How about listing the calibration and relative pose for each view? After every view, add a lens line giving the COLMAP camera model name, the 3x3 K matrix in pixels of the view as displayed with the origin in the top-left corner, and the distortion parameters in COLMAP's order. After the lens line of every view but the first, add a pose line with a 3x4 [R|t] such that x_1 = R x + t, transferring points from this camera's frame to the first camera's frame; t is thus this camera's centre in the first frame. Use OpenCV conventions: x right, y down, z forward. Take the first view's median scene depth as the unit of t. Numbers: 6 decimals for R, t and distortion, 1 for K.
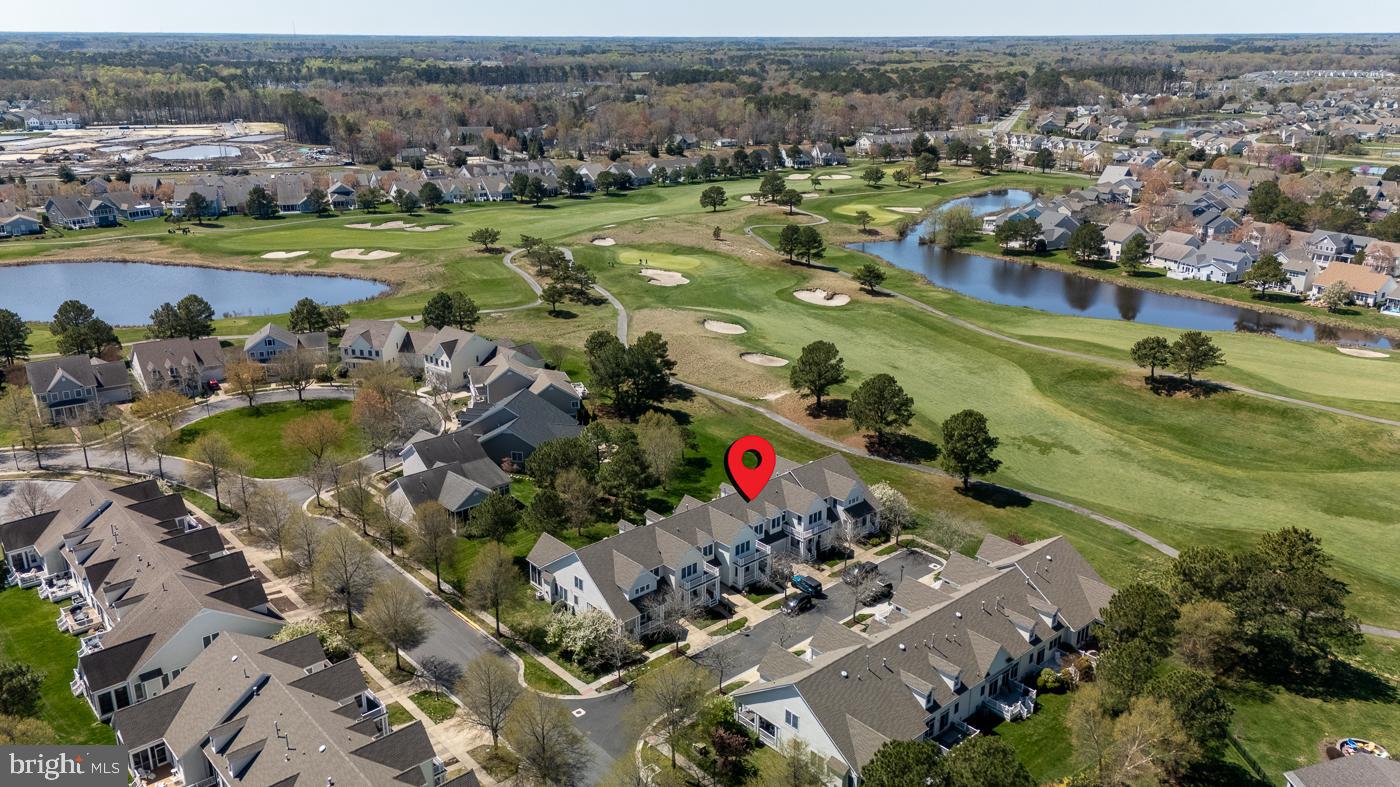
lens RADIAL K [[1041.5, 0, 723.8], [0, 1041.5, 394.0], [0, 0, 1]] dist [0.133726, -0.259141]
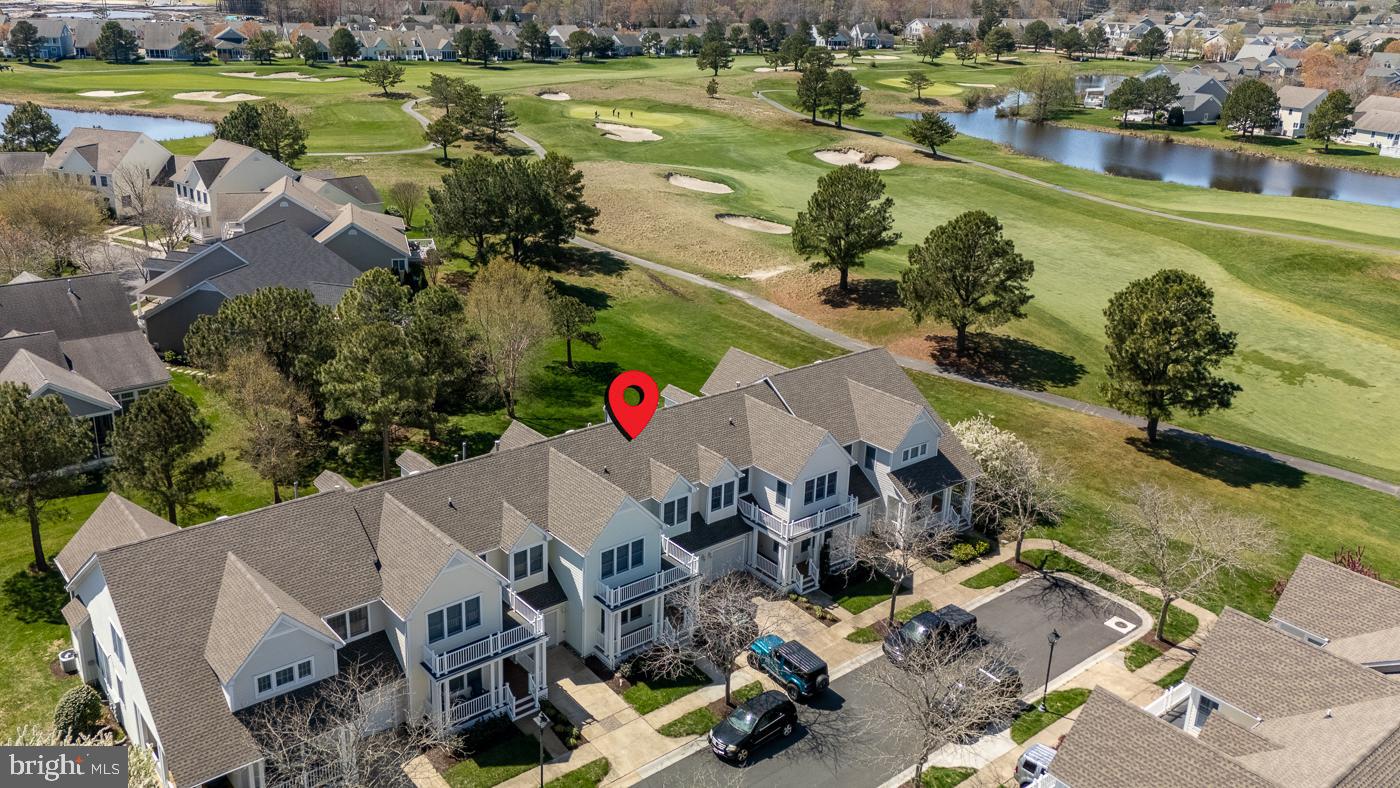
lens RADIAL K [[1022.6, 0, 700.0], [0, 1022.6, 394.0], [0, 0, 1]] dist [0.086206, -0.081709]
pose [[0.997911, 0.042292, -0.048847, 0.046497], [-0.040950, 0.998764, 0.028169, 0.057643], [0.049978, -0.026110, 0.998409, 0.477515]]
